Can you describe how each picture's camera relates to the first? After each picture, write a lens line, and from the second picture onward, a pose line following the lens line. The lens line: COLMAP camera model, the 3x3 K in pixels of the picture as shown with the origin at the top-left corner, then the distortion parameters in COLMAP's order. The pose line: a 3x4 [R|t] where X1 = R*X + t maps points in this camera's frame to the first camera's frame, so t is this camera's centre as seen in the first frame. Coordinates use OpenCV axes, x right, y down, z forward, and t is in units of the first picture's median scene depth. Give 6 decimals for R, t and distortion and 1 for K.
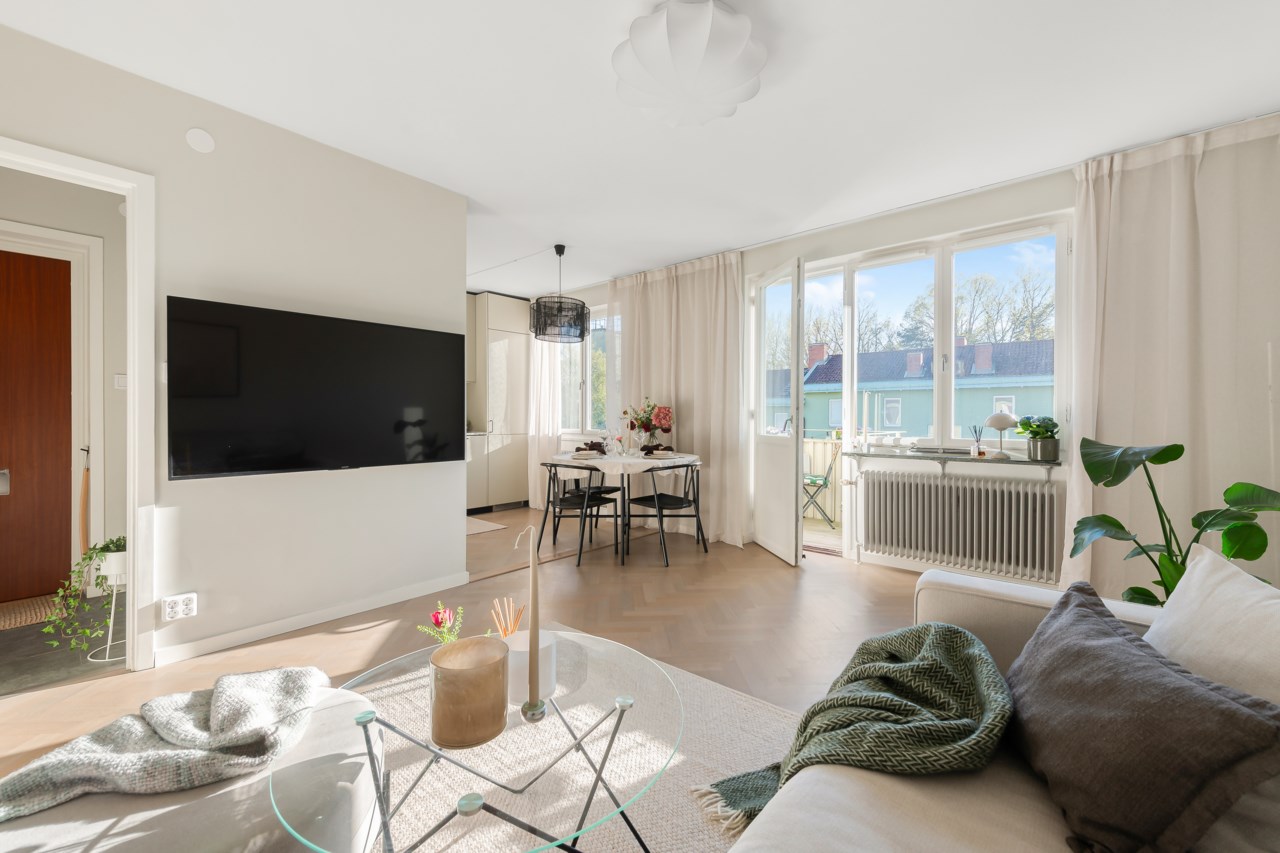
lens RADIAL K [[508.4, 0, 637.0], [0, 508.4, 418.4], [0, 0, 1]] dist [0.025406, 0.000028]
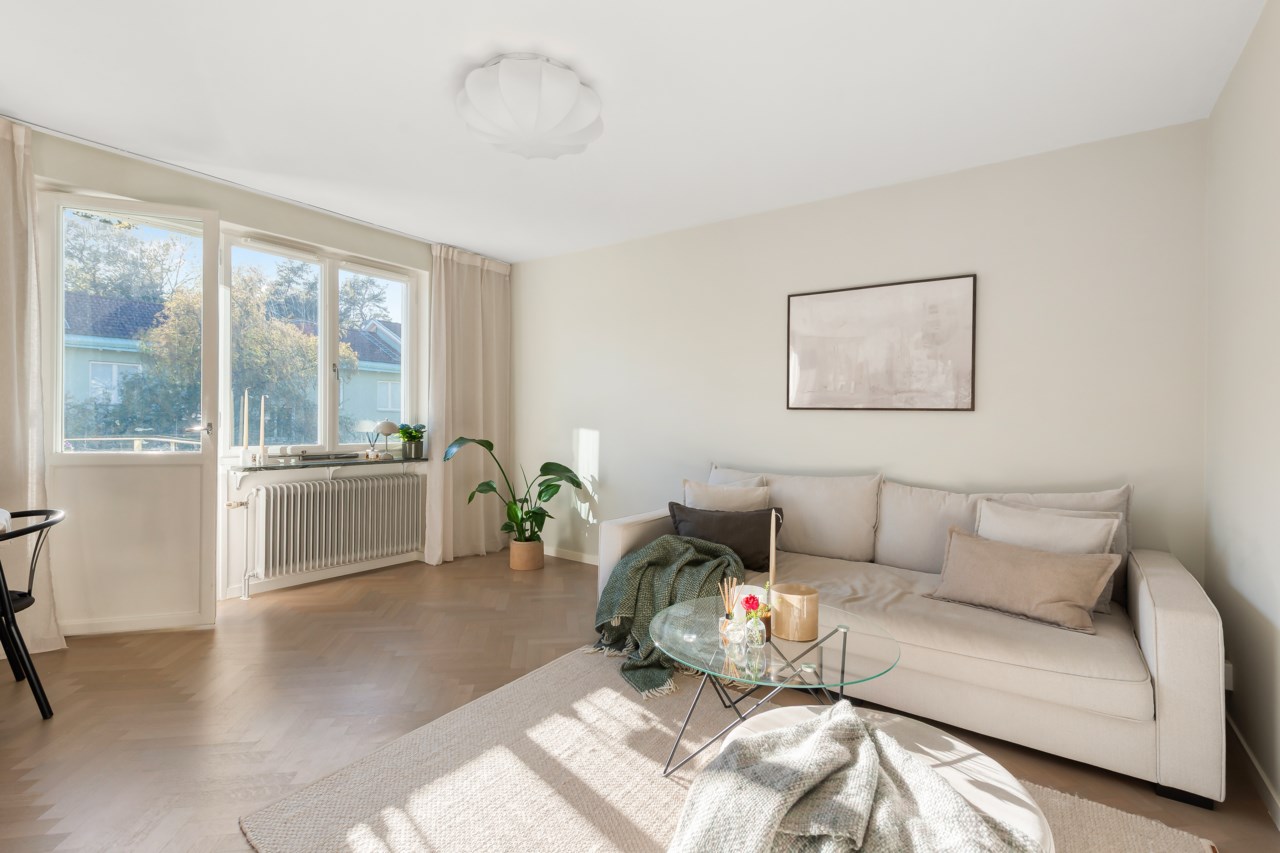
lens RADIAL K [[579.2, 0, 640.0], [0, 579.2, 426.5], [0, 0, 1]] dist [0.000767, 0.000057]
pose [[-0.109689, -0.008024, 0.993934, -0.489985], [-0.006142, 0.999954, 0.007394, -0.008006], [-0.993947, -0.005294, -0.109734, 0.395812]]
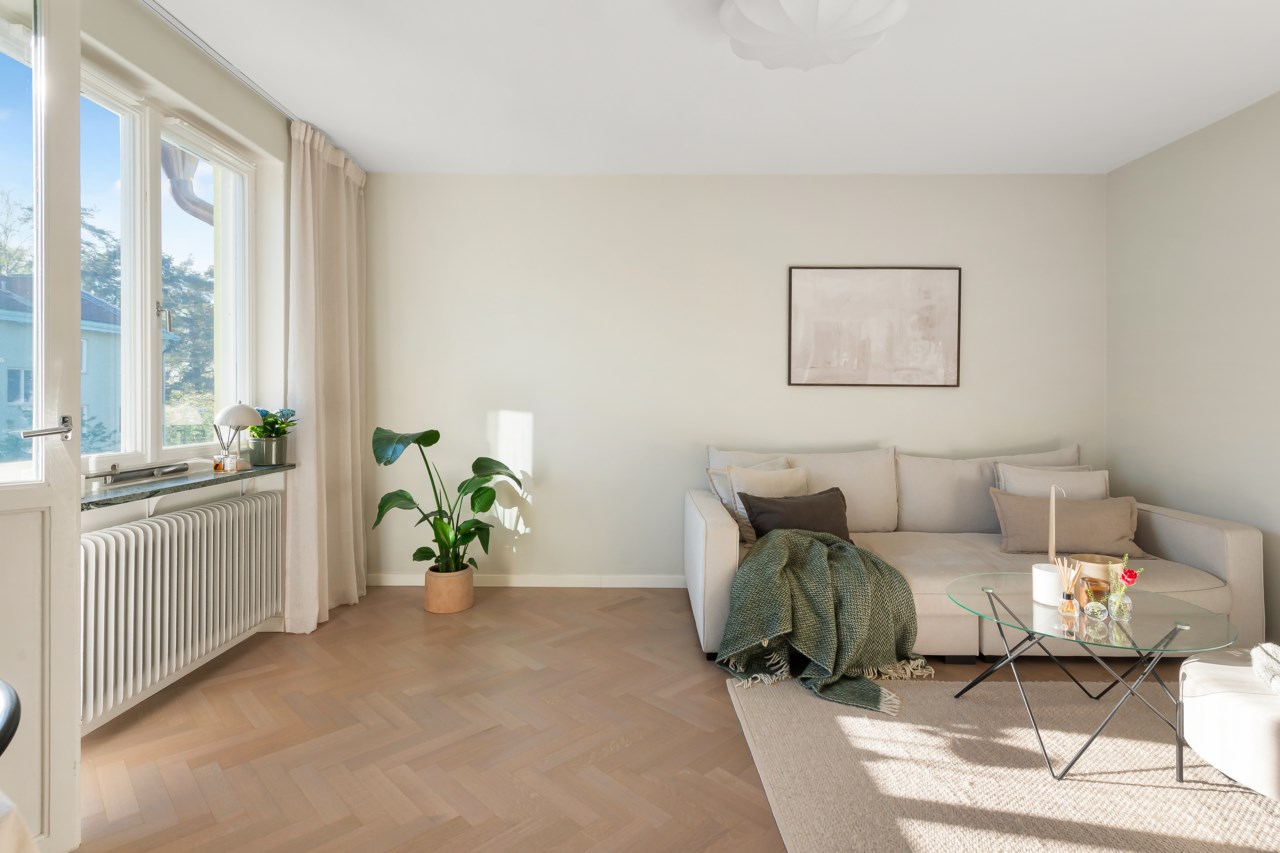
lens RADIAL K [[643.7, 0, 639.6], [0, 643.7, 399.5], [0, 0, 1]] dist [0.010713, 0.000491]
pose [[-0.661666, 0.001881, 0.749796, -0.199646], [0.005951, 0.999979, 0.002742, -0.012203], [-0.749775, 0.006276, -0.661663, 0.865365]]
